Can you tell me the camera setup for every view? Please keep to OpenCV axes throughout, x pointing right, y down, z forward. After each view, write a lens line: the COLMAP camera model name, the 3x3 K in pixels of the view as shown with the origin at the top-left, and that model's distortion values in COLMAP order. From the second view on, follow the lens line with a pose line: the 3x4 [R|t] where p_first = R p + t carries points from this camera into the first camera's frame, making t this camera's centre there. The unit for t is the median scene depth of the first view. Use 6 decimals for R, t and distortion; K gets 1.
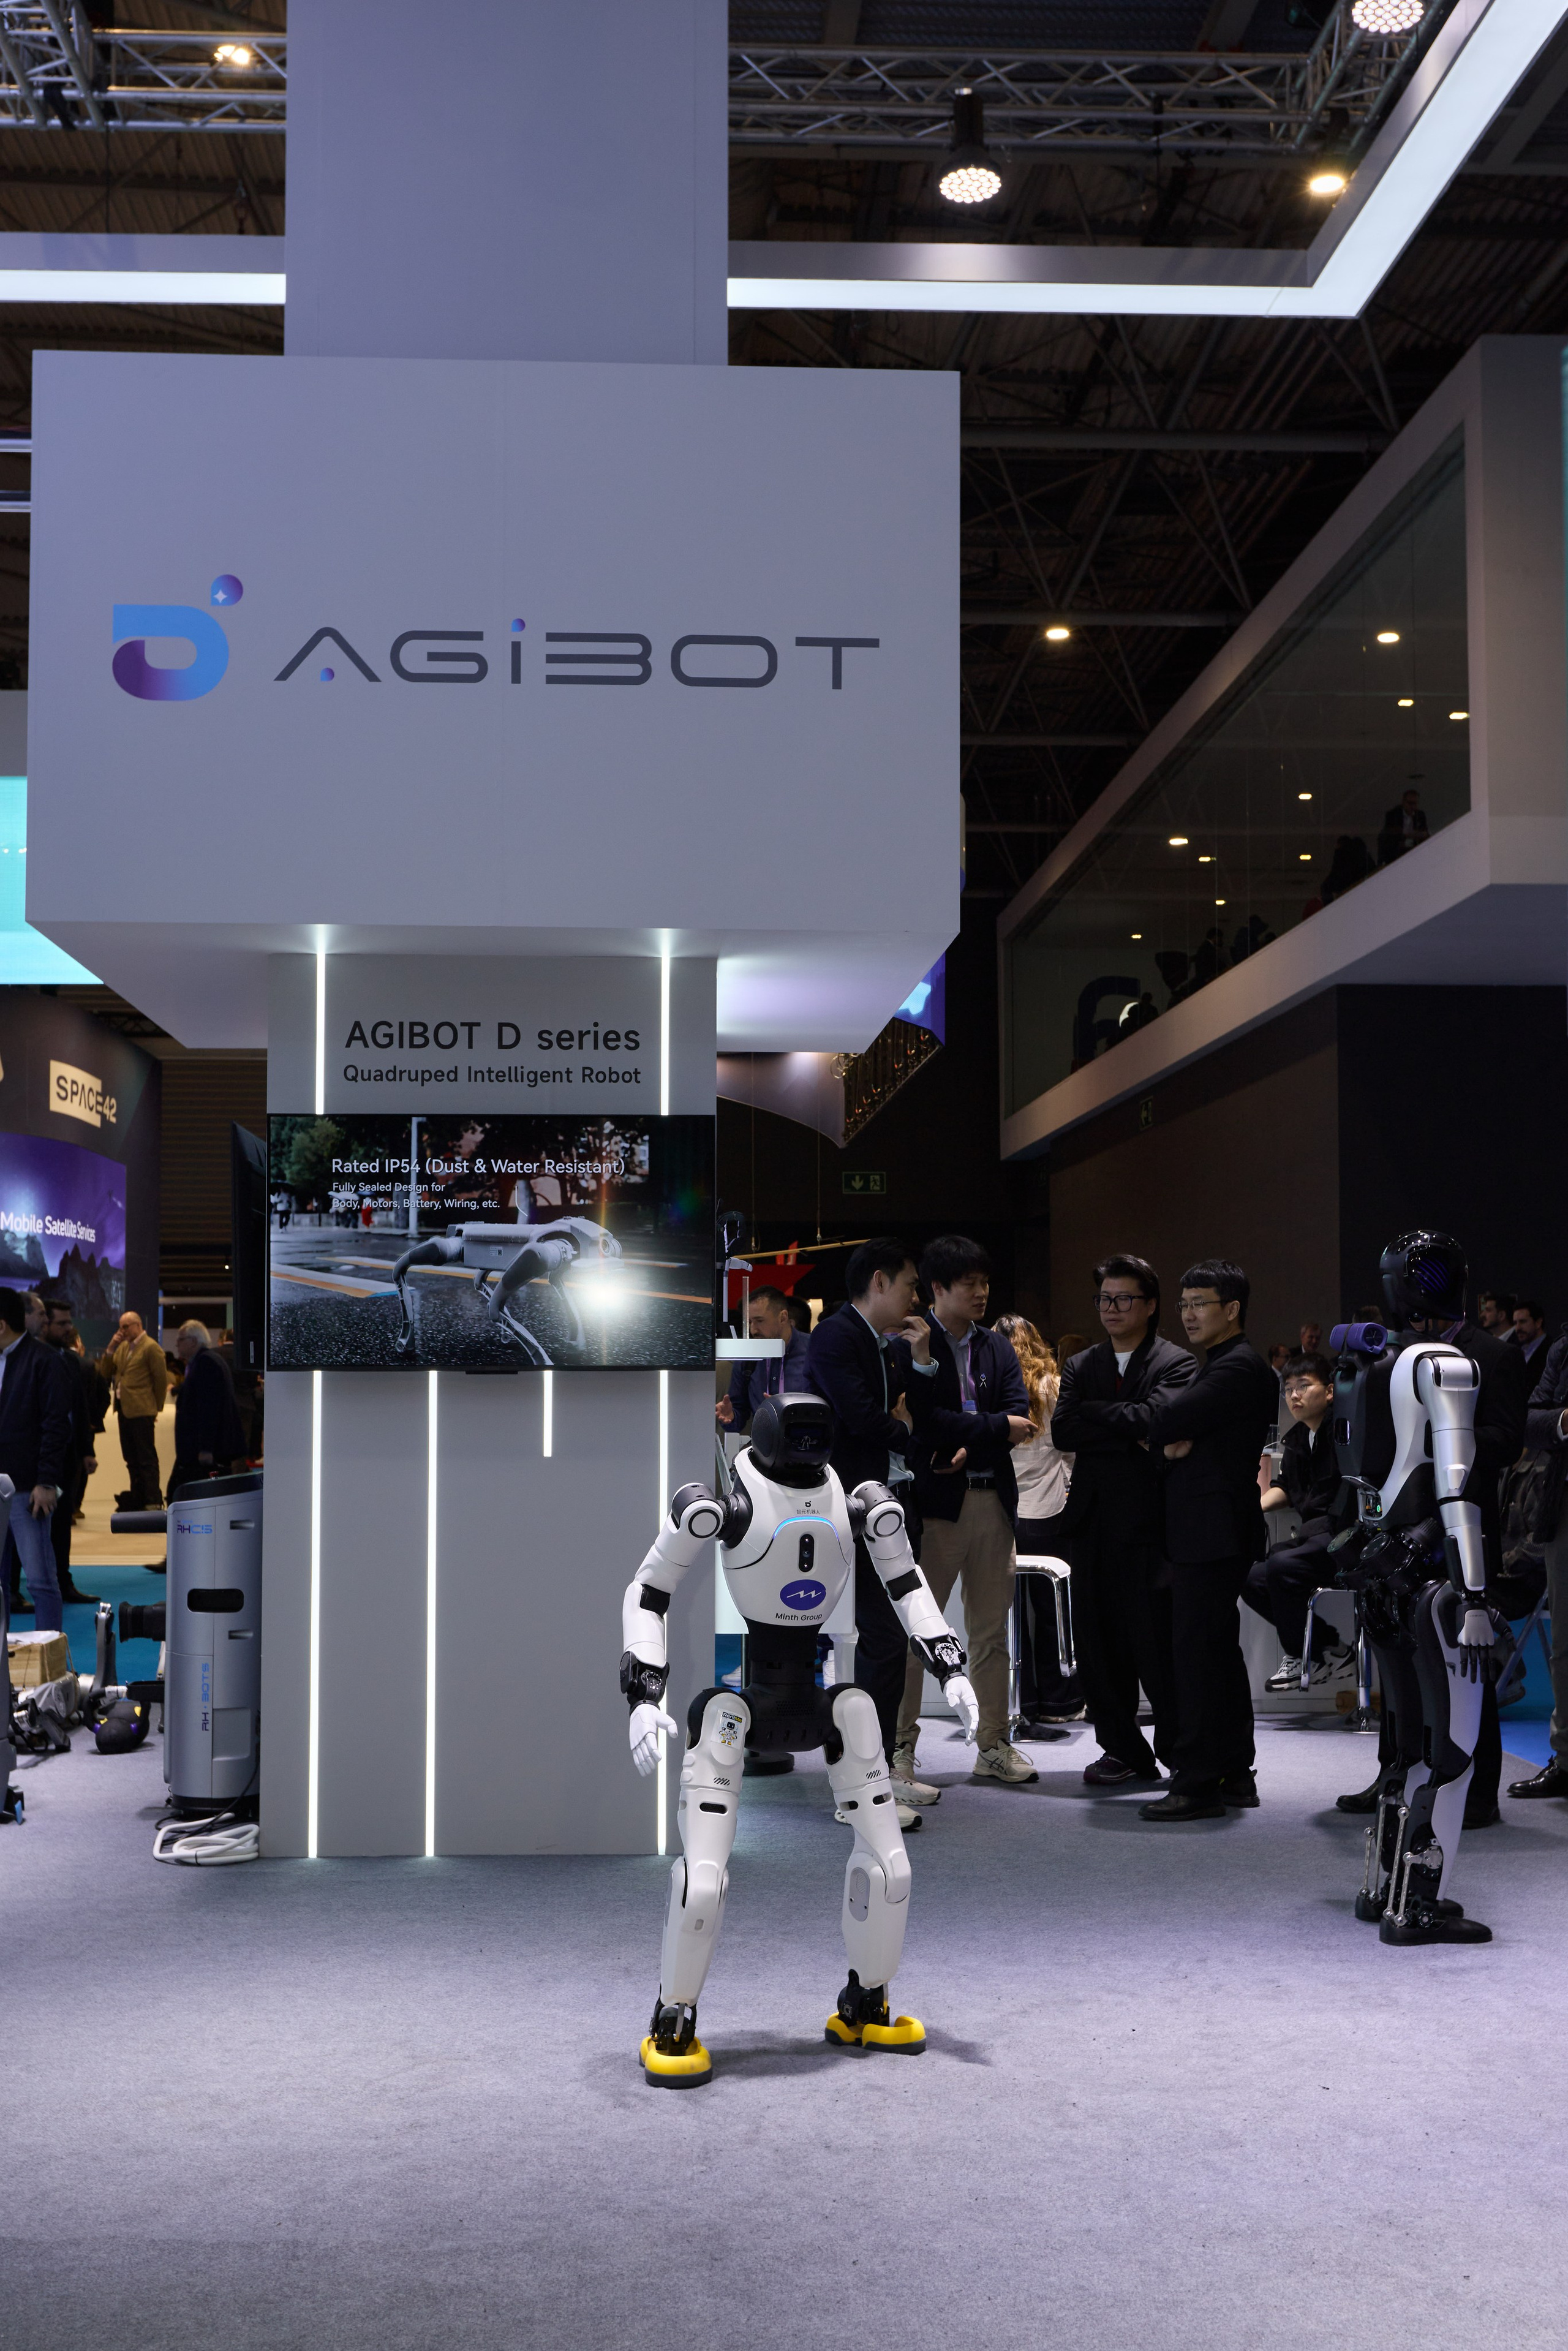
lens RADIAL K [[2503.8, 0, 746.9], [0, 2503.8, 1278.9], [0, 0, 1]] dist [0.002431, -0.004289]
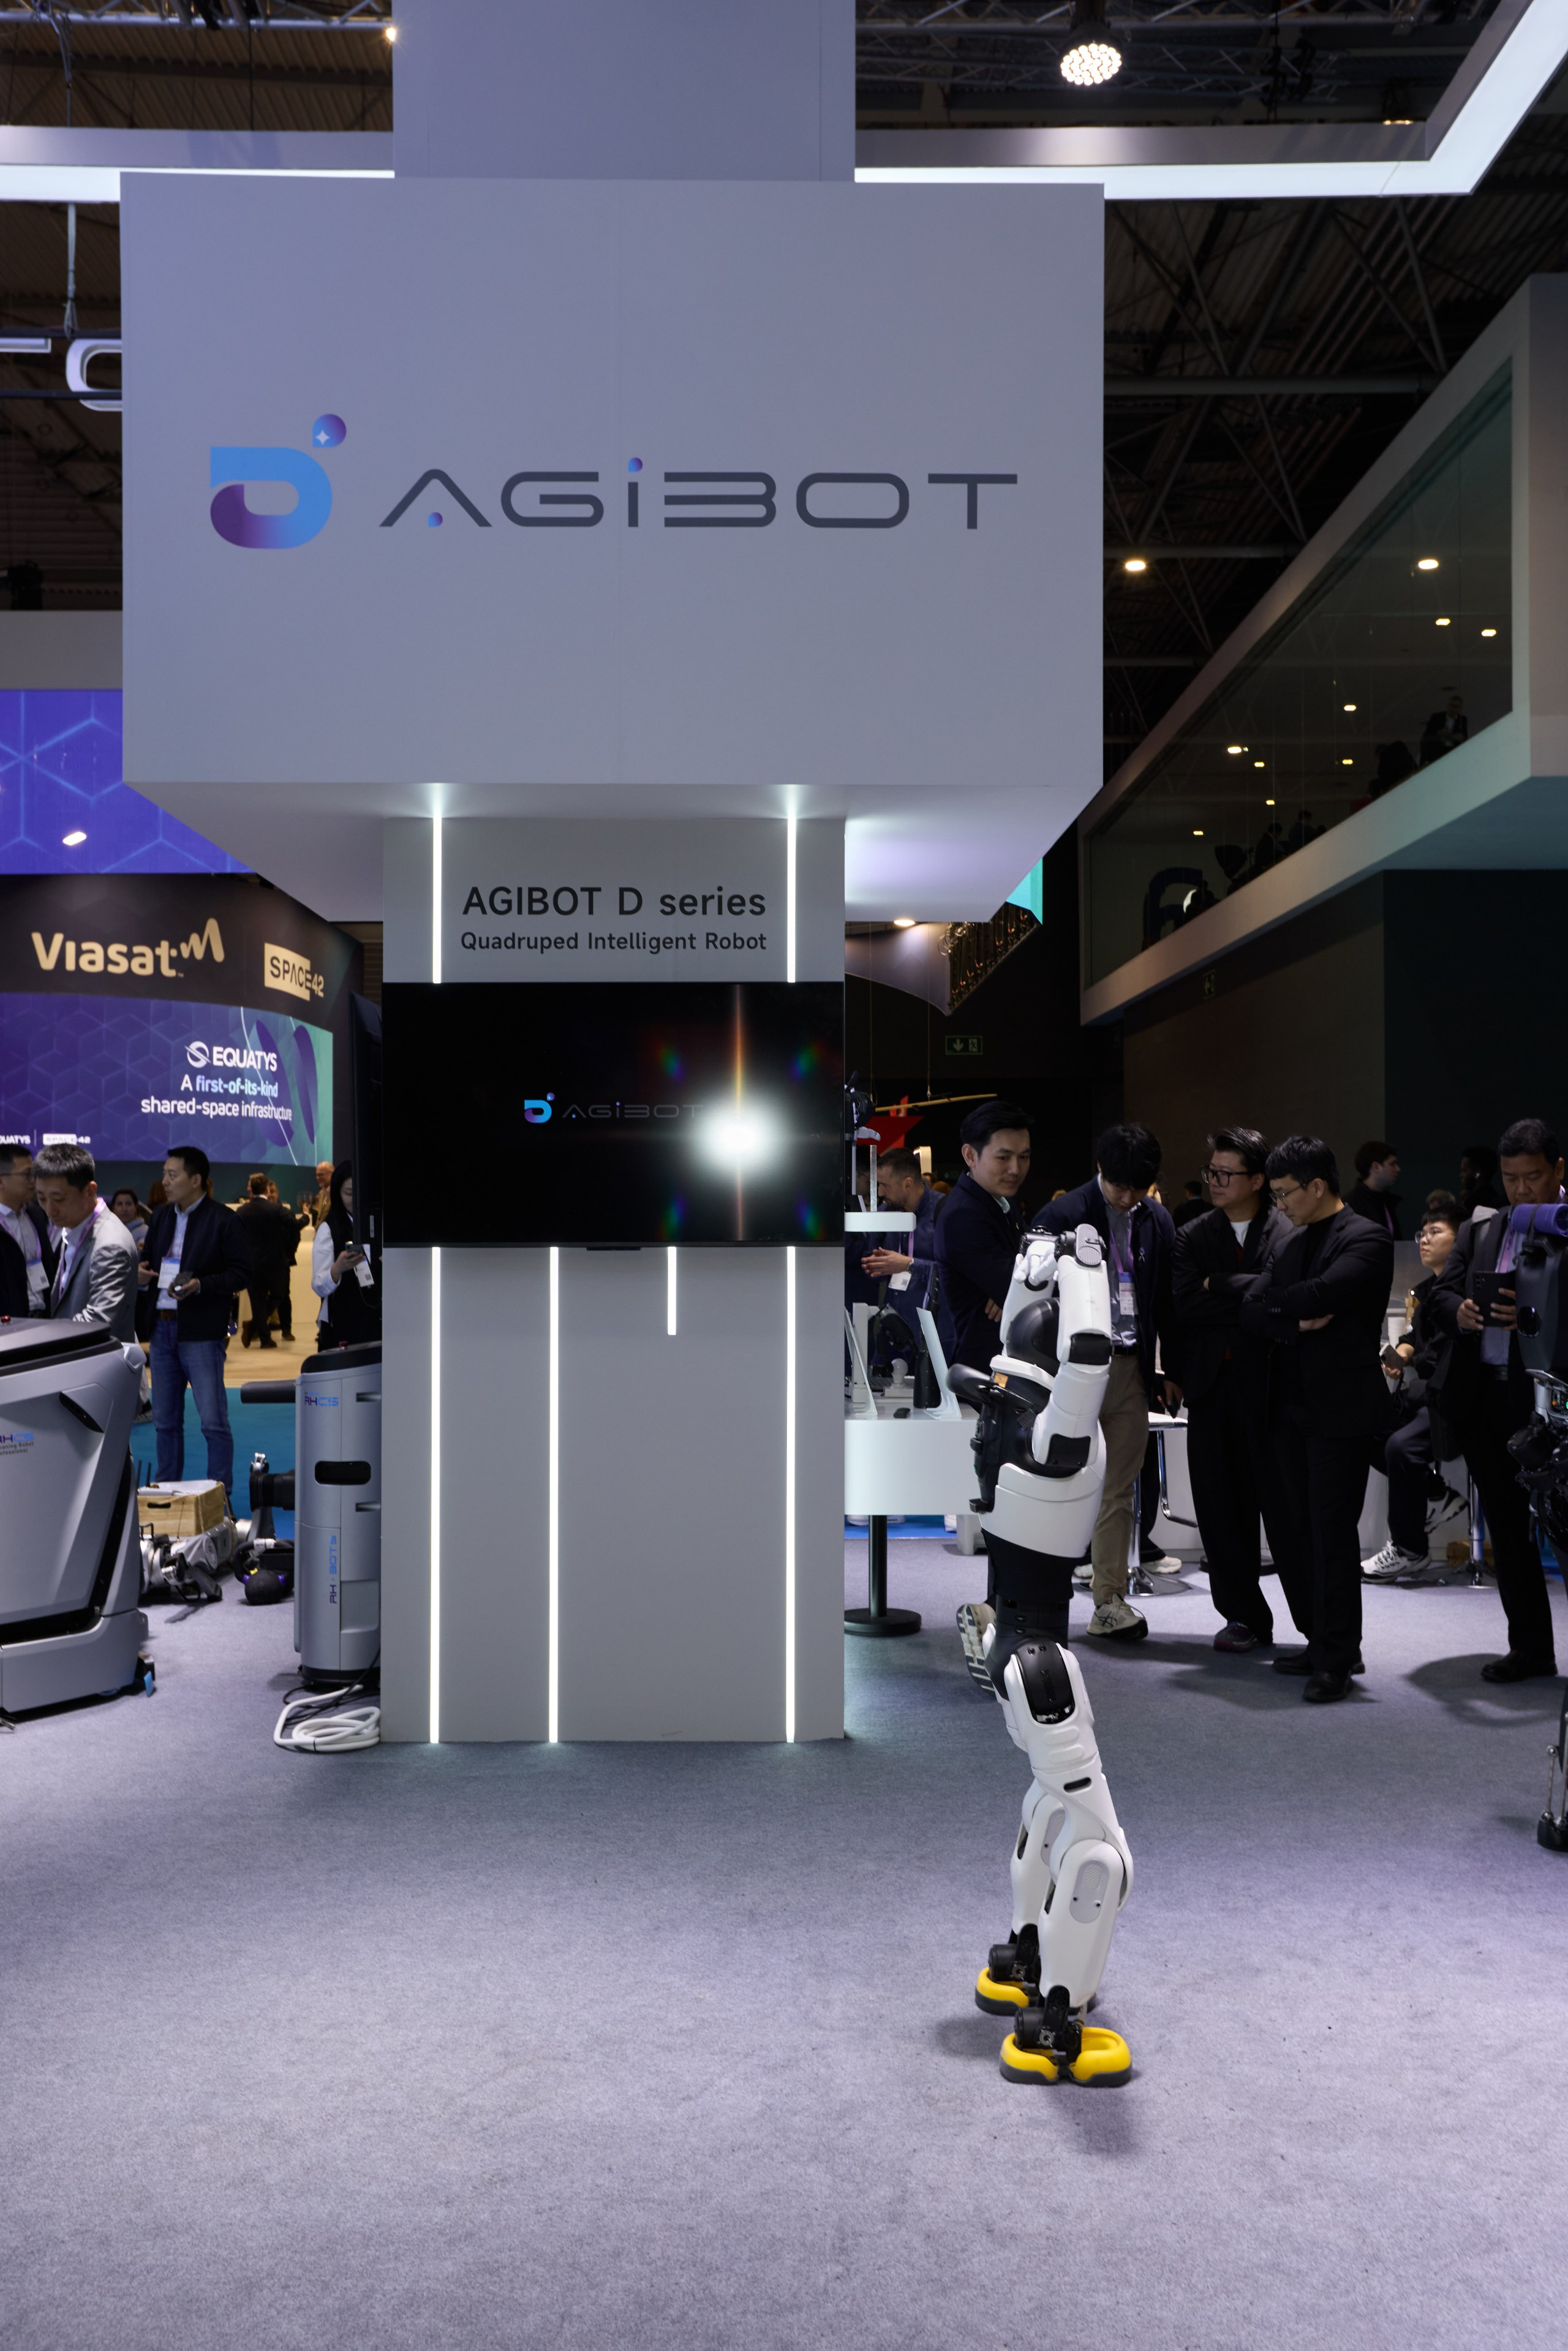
lens RADIAL K [[2121.4, 0, 789.6], [0, 2121.4, 1170.3], [0, 0, 1]] dist [-0.010295, 0.133764]
pose [[0.999378, -0.002051, -0.035211, -0.004719], [0.002764, 0.999792, 0.020211, -0.009193], [0.035162, -0.020296, 0.999176, 0.176953]]
